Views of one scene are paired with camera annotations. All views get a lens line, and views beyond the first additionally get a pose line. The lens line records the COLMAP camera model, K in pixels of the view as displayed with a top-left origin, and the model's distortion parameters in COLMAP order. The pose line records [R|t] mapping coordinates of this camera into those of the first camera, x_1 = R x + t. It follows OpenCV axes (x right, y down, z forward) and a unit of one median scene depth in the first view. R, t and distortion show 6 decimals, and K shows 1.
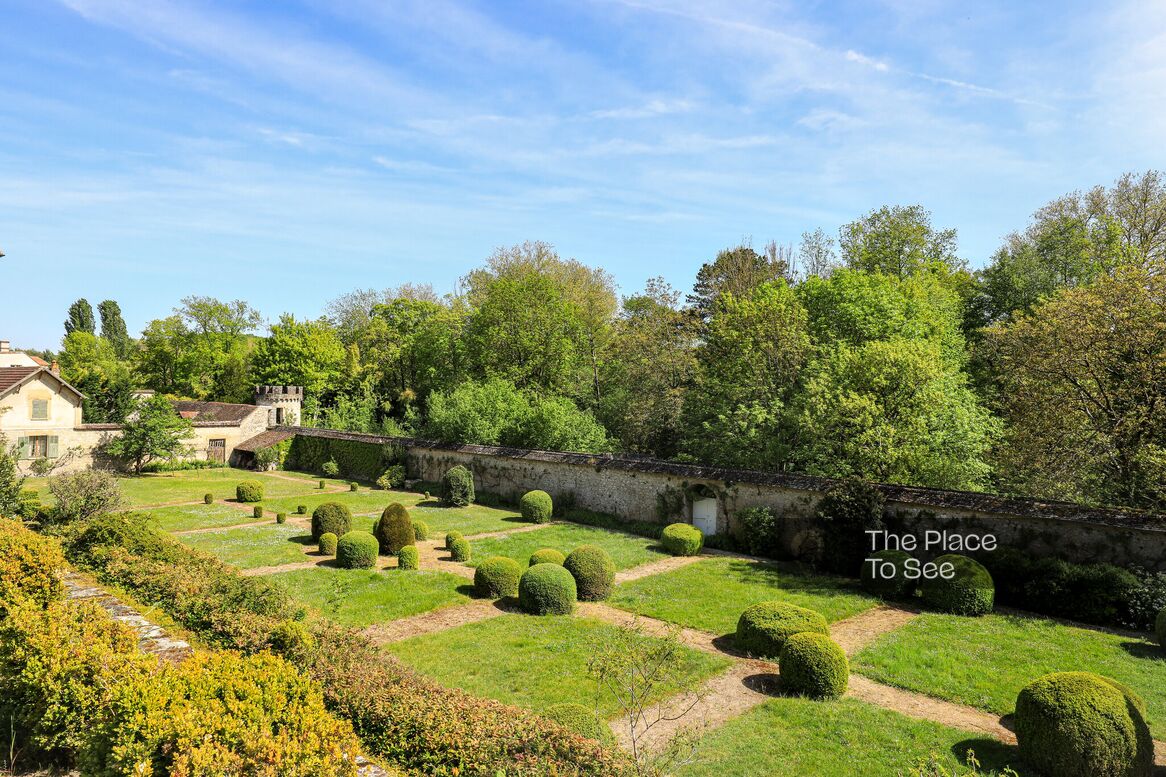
lens RADIAL K [[748.8, 0, 592.6], [0, 748.8, 369.8], [0, 0, 1]] dist [-0.002349, 0.003953]
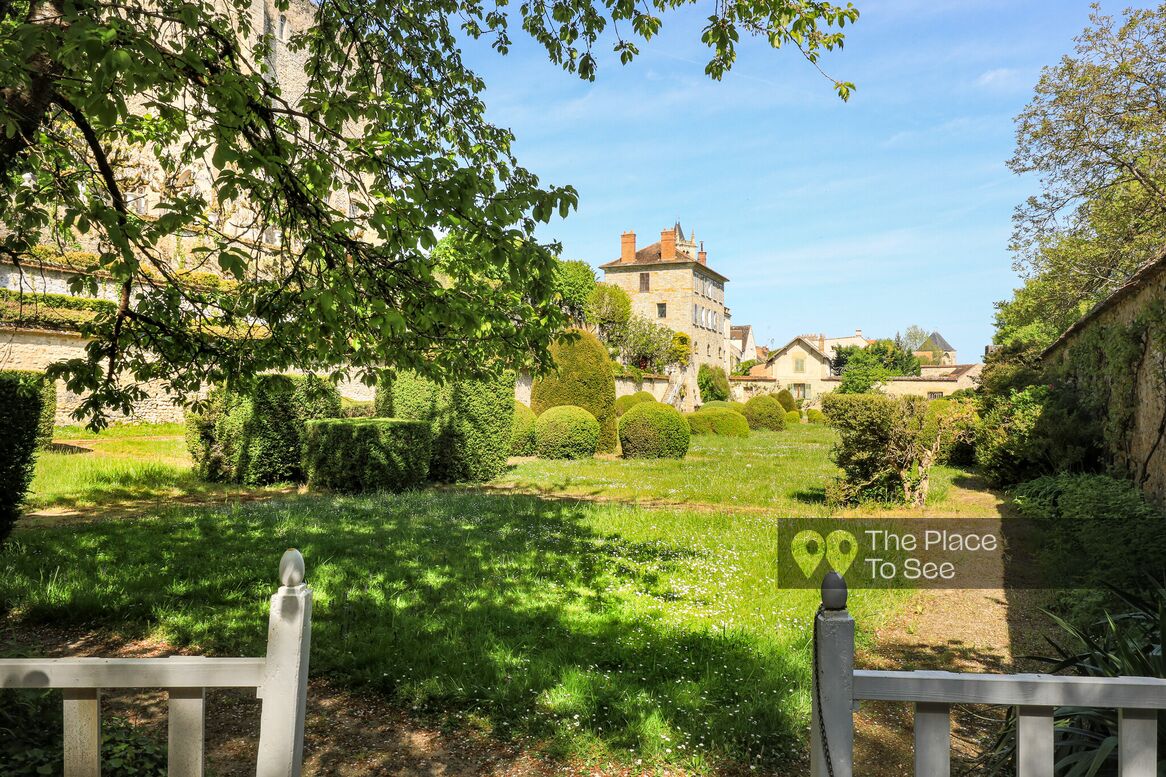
lens RADIAL K [[790.9, 0, 588.1], [0, 790.9, 390.0], [0, 0, 1]] dist [0.007173, 0.002059]
pose [[0.297694, -0.027971, -0.954252, 0.590995], [0.023835, 0.999477, -0.021861, 0.120666], [0.954364, -0.016236, 0.298204, 0.141159]]
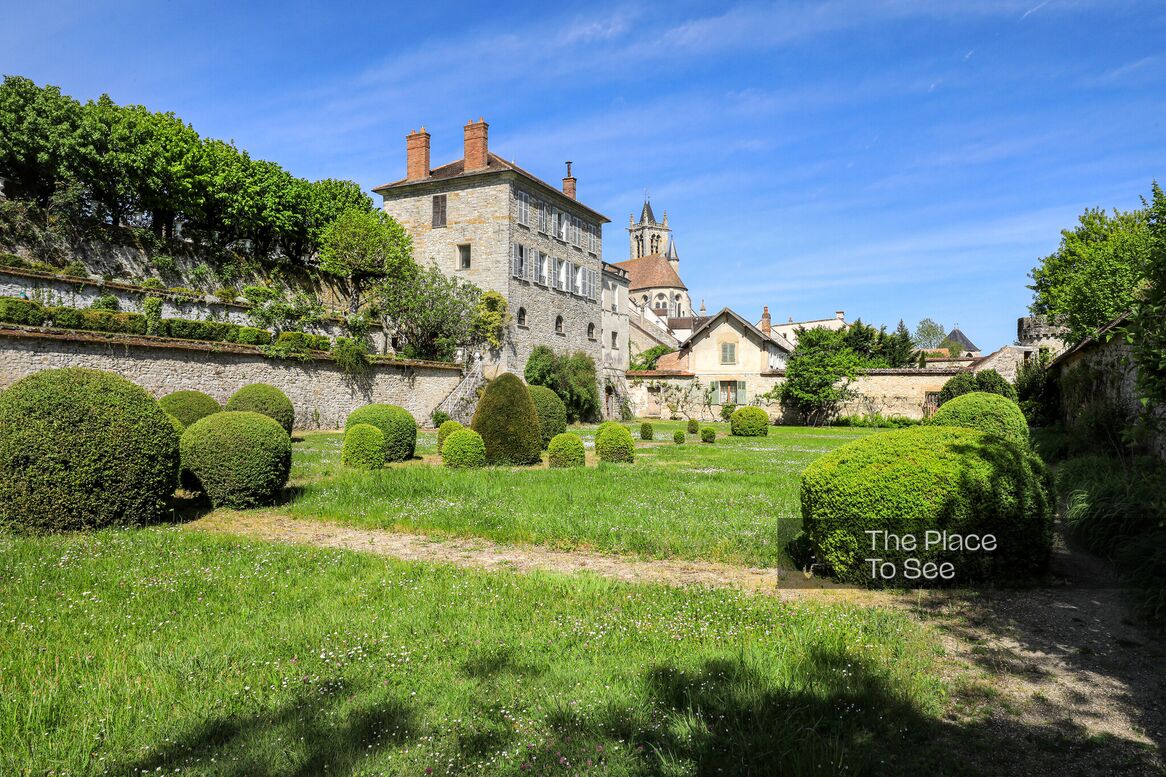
lens RADIAL K [[790.9, 0, 588.1], [0, 790.9, 390.0], [0, 0, 1]] dist [0.007173, 0.002059]
pose [[0.269436, -0.043573, -0.962032, 0.181087], [0.030570, 0.998859, -0.036679, 0.127191], [0.962533, -0.019527, 0.270461, 0.534020]]
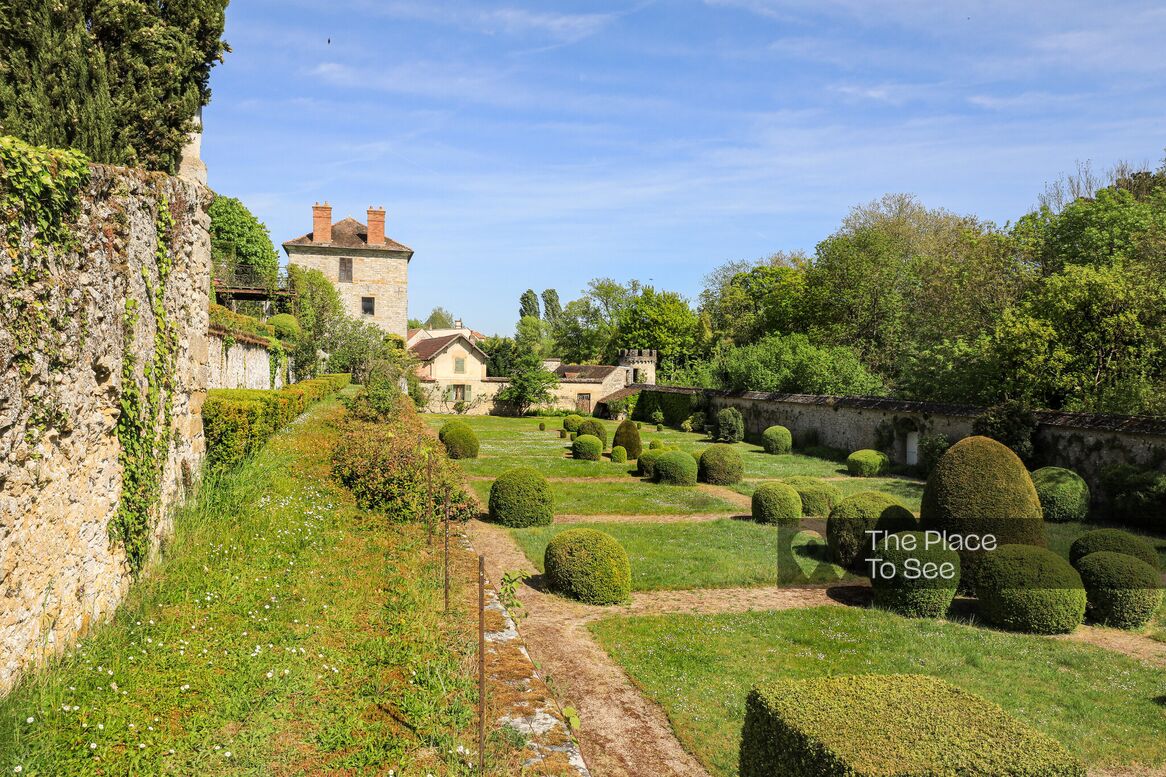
lens RADIAL K [[840.5, 0, 593.6], [0, 840.5, 392.8], [0, 0, 1]] dist [0.012045, 0.002507]
pose [[0.839969, 0.007950, -0.542577, 0.280386], [0.016454, 0.999060, 0.040111, 0.044351], [0.542385, -0.042619, 0.839048, -0.139157]]
